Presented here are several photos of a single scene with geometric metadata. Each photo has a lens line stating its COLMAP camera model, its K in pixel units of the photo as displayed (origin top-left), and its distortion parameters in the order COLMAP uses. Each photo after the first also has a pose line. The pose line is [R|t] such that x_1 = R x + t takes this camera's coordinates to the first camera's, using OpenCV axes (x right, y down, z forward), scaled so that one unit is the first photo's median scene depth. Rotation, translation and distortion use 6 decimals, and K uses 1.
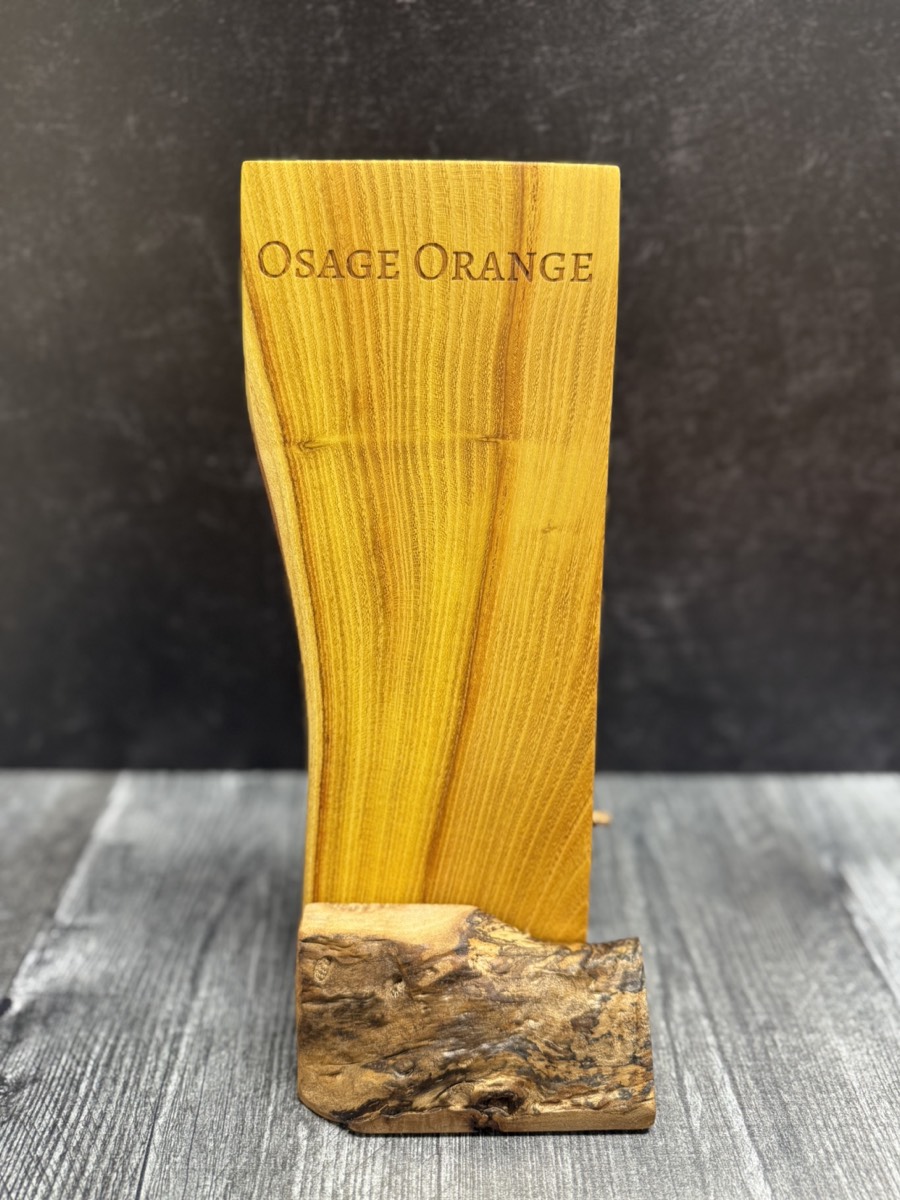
lens RADIAL K [[890.4, 0, 452.2], [0, 890.4, 603.0], [0, 0, 1]] dist [-0.059080, 0.025473]
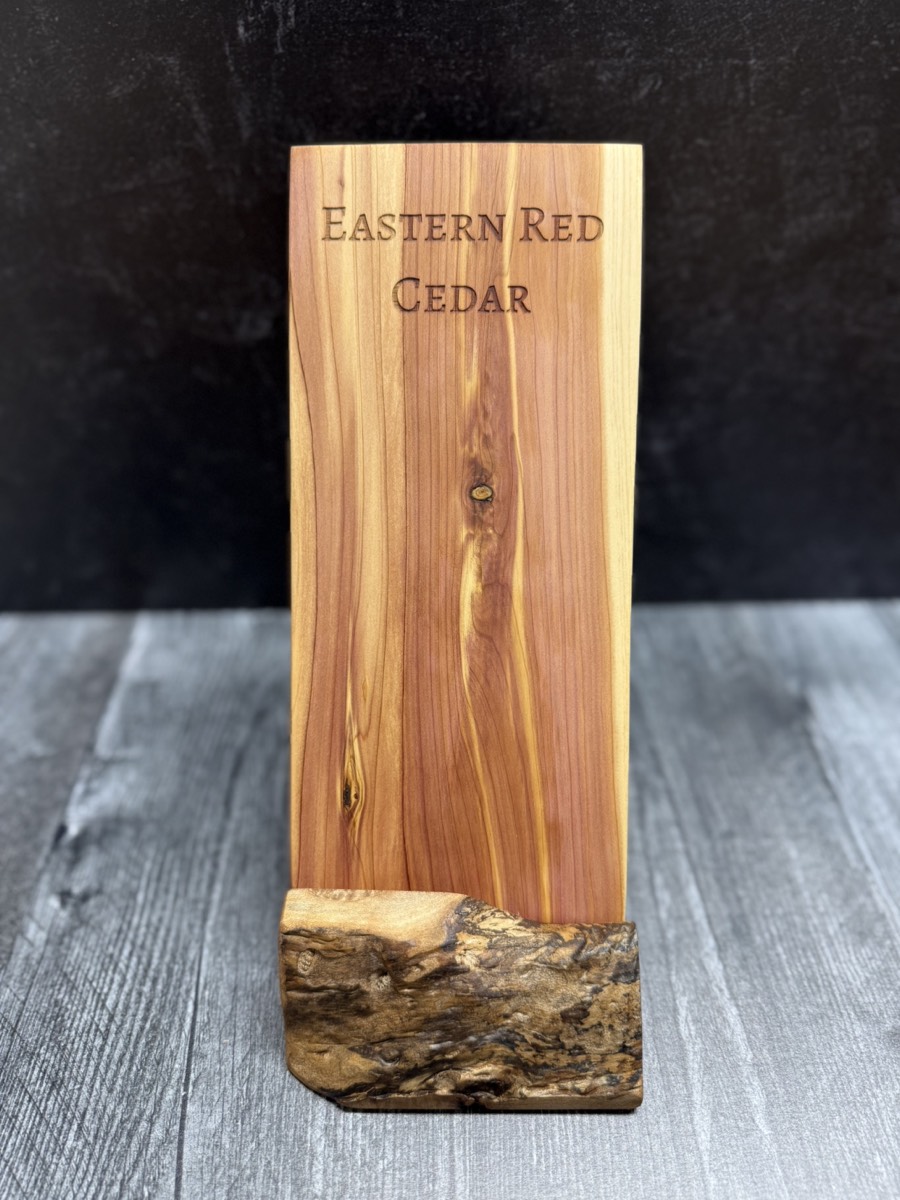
lens RADIAL K [[890.4, 0, 452.1], [0, 890.4, 603.4], [0, 0, 1]] dist [-0.059080, 0.025473]
pose [[0.999794, -0.018954, 0.007233, -0.007004], [0.016738, 0.972145, 0.233783, -0.088610], [-0.011463, -0.233614, 0.972262, -0.055123]]
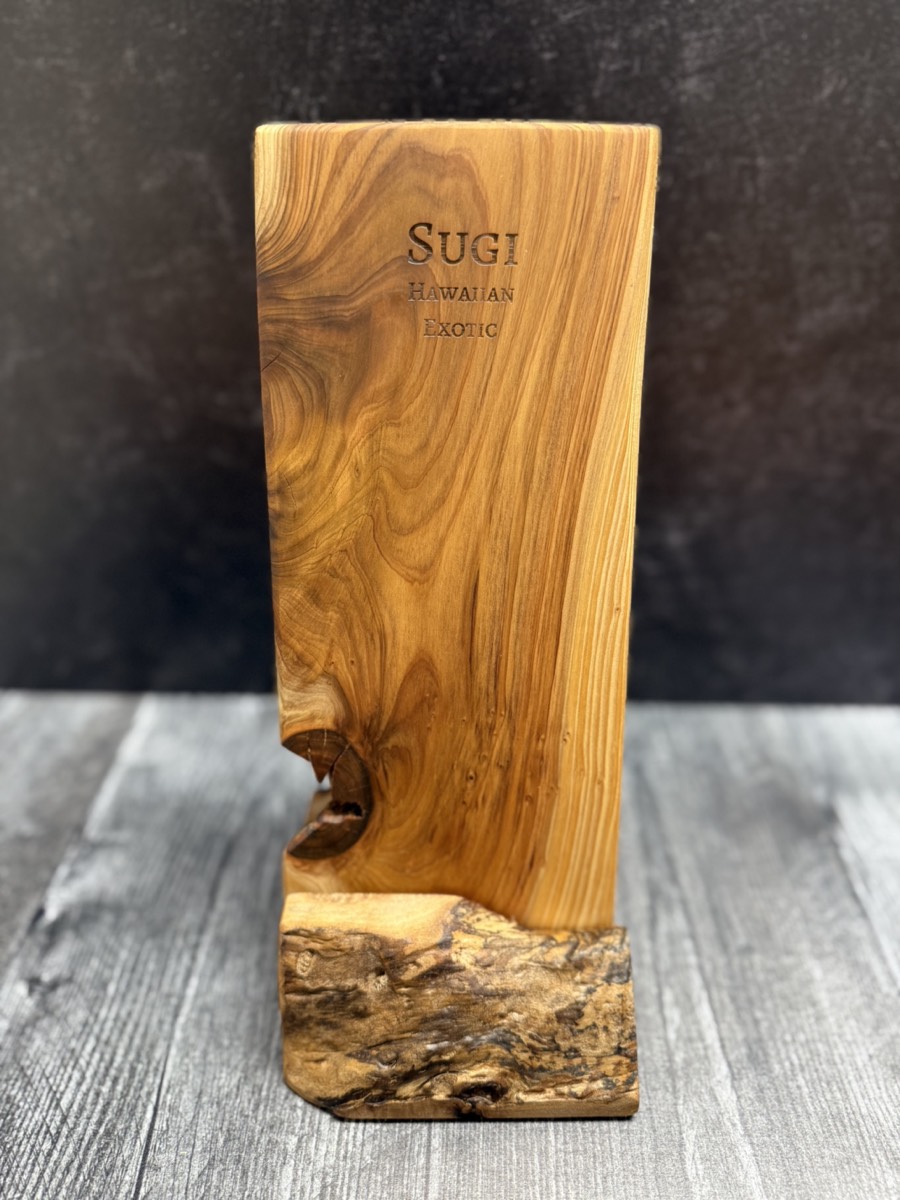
lens RADIAL K [[890.4, 0, 452.0], [0, 890.4, 605.3], [0, 0, 1]] dist [-0.059080, 0.025473]
pose [[0.999209, 0.009119, -0.038709, 0.040836], [-0.004995, 0.994427, 0.105312, -0.040410], [0.039453, -0.105035, 0.993686, -0.028770]]
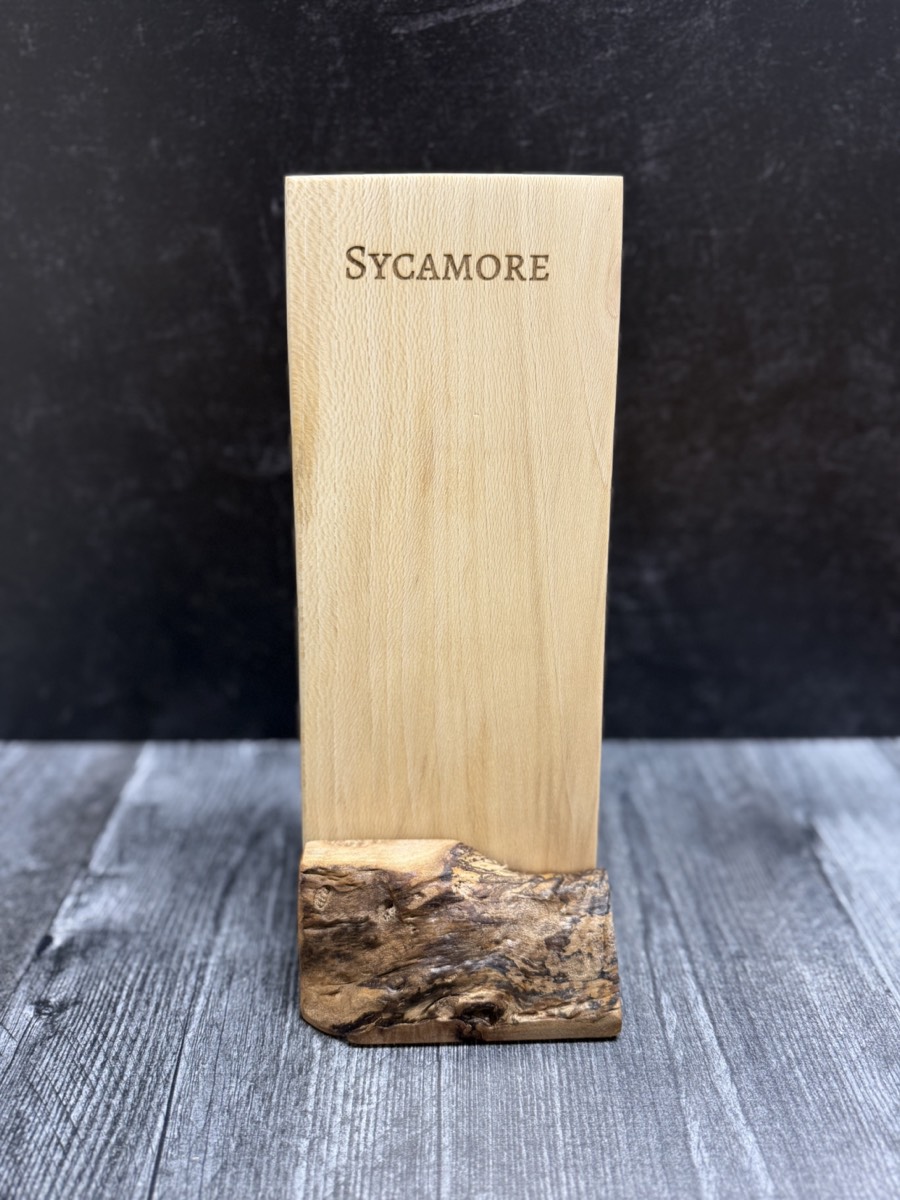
lens RADIAL K [[890.4, 0, 448.2], [0, 890.4, 603.4], [0, 0, 1]] dist [-0.059080, 0.025473]
pose [[0.999881, -0.010349, -0.011471, 0.013544], [0.010266, 0.999921, -0.007251, 0.047832], [0.011545, 0.007132, 0.999908, -0.109325]]
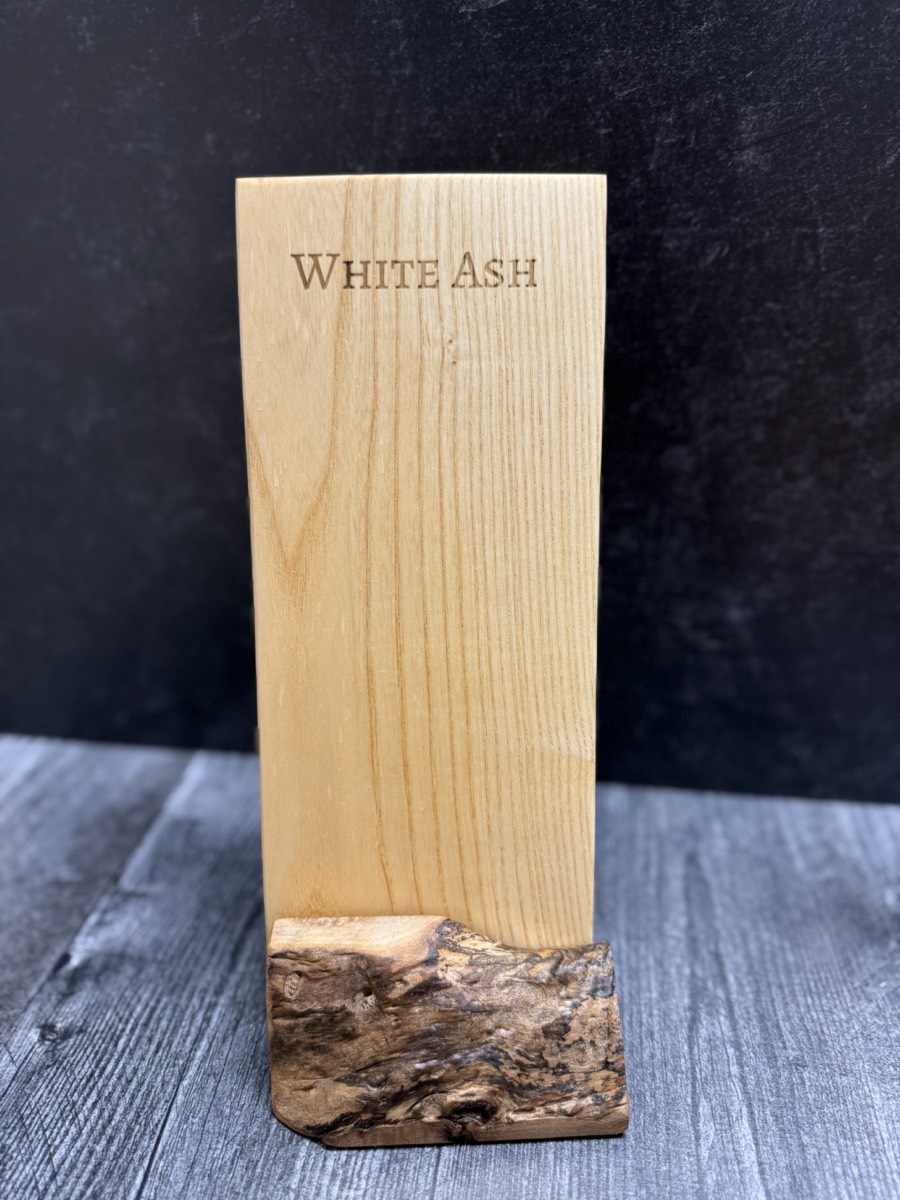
lens RADIAL K [[890.4, 0, 446.8], [0, 890.4, 601.4], [0, 0, 1]] dist [-0.059080, 0.025473]
pose [[0.987368, 0.043318, -0.152405, 0.105494], [-0.042885, 0.999061, 0.006127, -0.011057], [0.152527, 0.000487, 0.988299, -0.004225]]
